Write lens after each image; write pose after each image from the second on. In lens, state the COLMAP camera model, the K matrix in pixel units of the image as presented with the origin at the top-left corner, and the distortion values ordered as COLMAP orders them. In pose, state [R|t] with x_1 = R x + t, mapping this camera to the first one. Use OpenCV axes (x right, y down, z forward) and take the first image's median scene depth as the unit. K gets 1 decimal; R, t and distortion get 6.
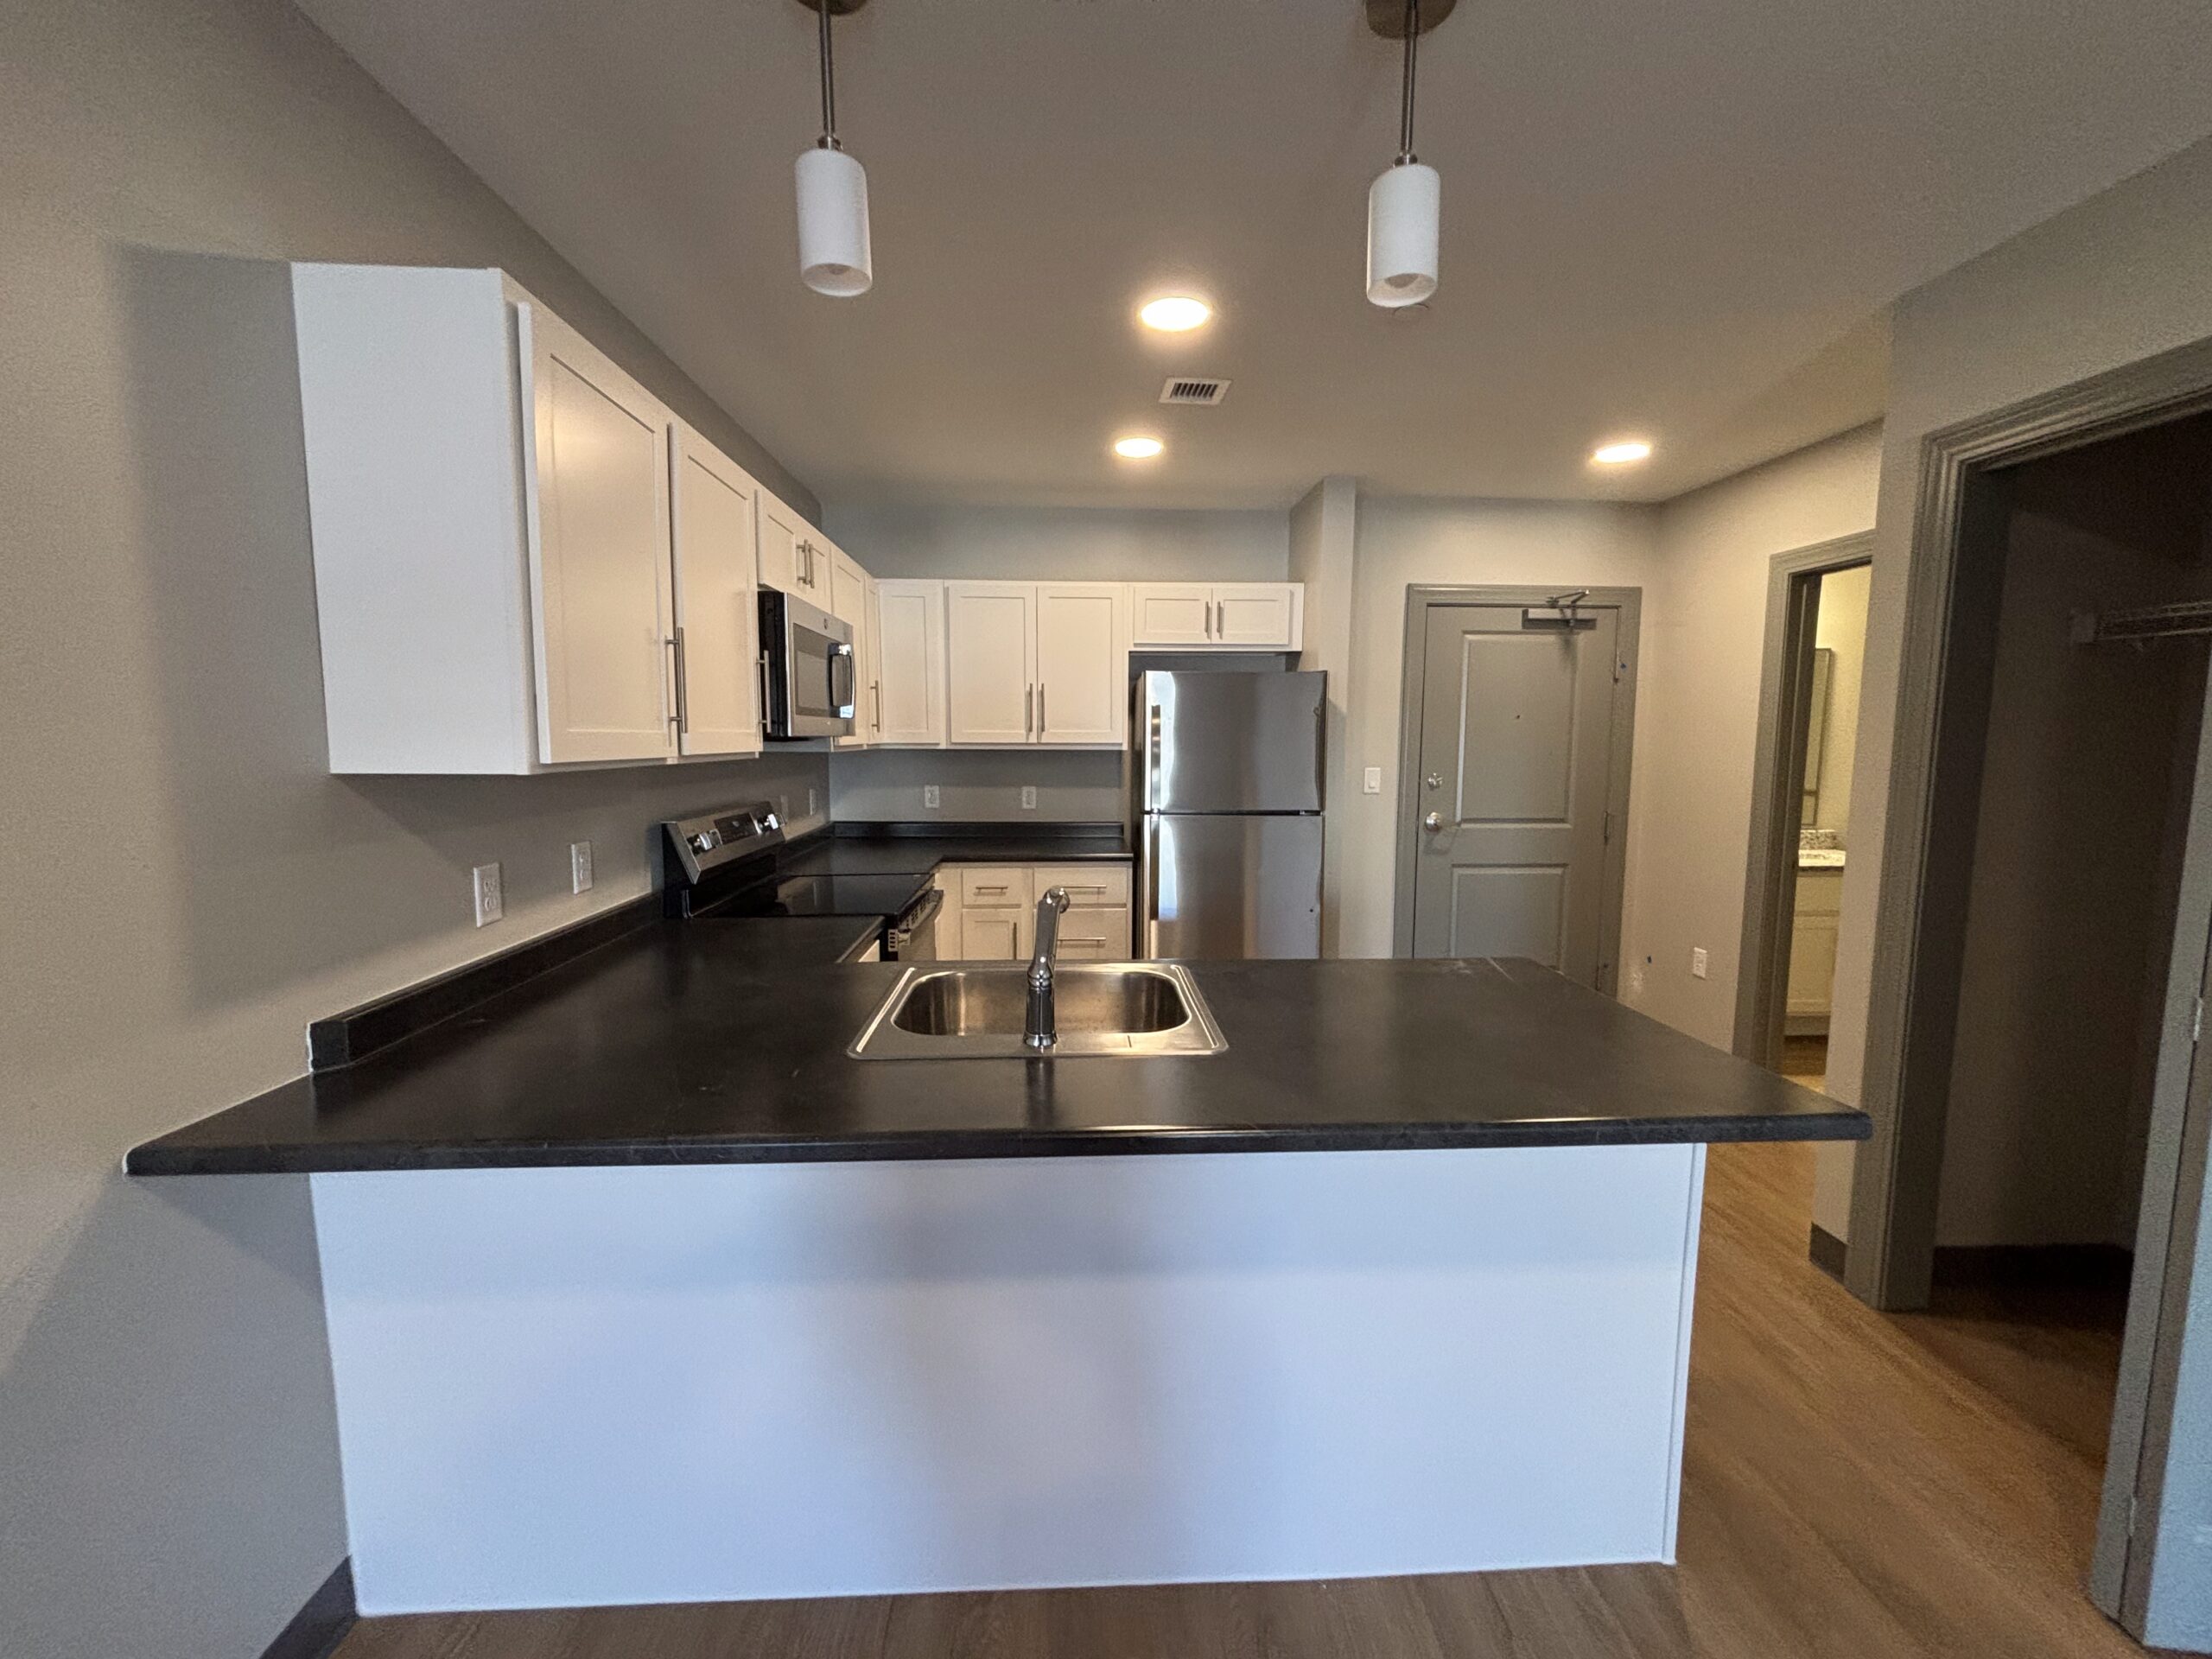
lens RADIAL K [[887.7, 0, 1109.0], [0, 887.7, 825.1], [0, 0, 1]] dist [0.003188, 0.001471]
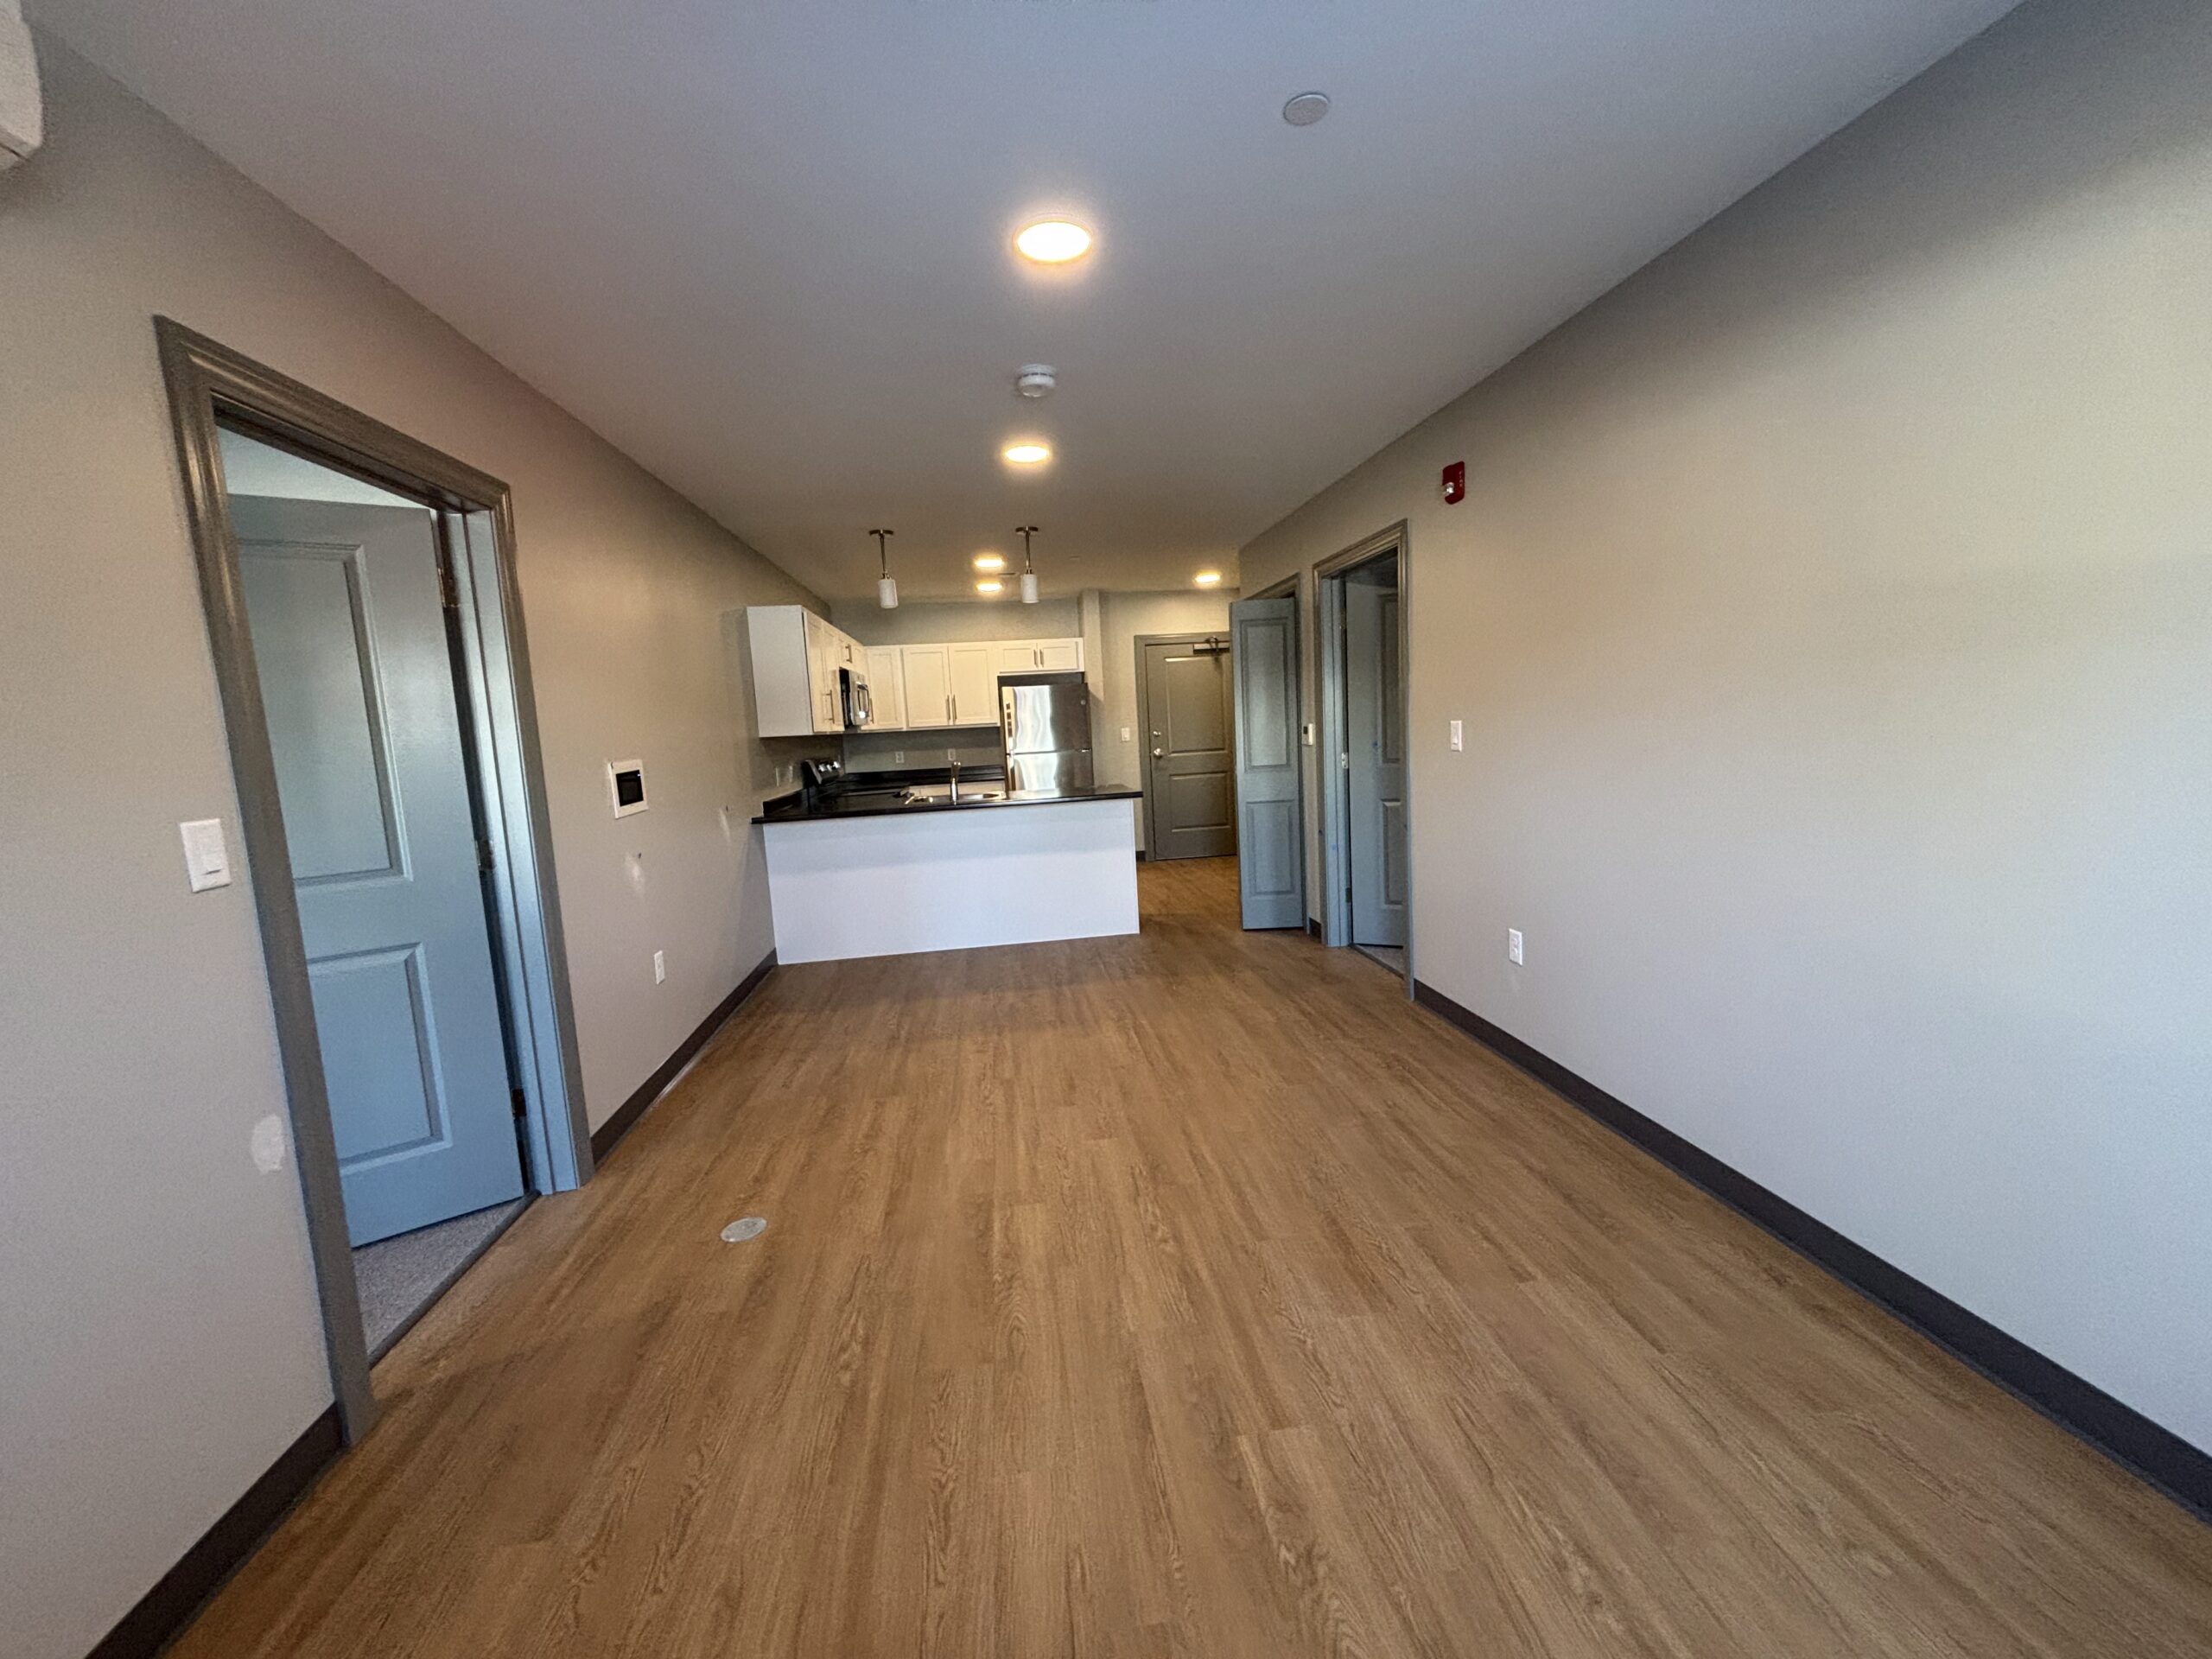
lens RADIAL K [[887.7, 0, 1102.7], [0, 887.7, 827.0], [0, 0, 1]] dist [0.003188, 0.001471]
pose [[0.995782, -0.064750, 0.064998, 0.107499], [0.063884, 0.997840, 0.015311, 0.125210], [-0.065849, -0.011094, 0.997768, -1.000526]]
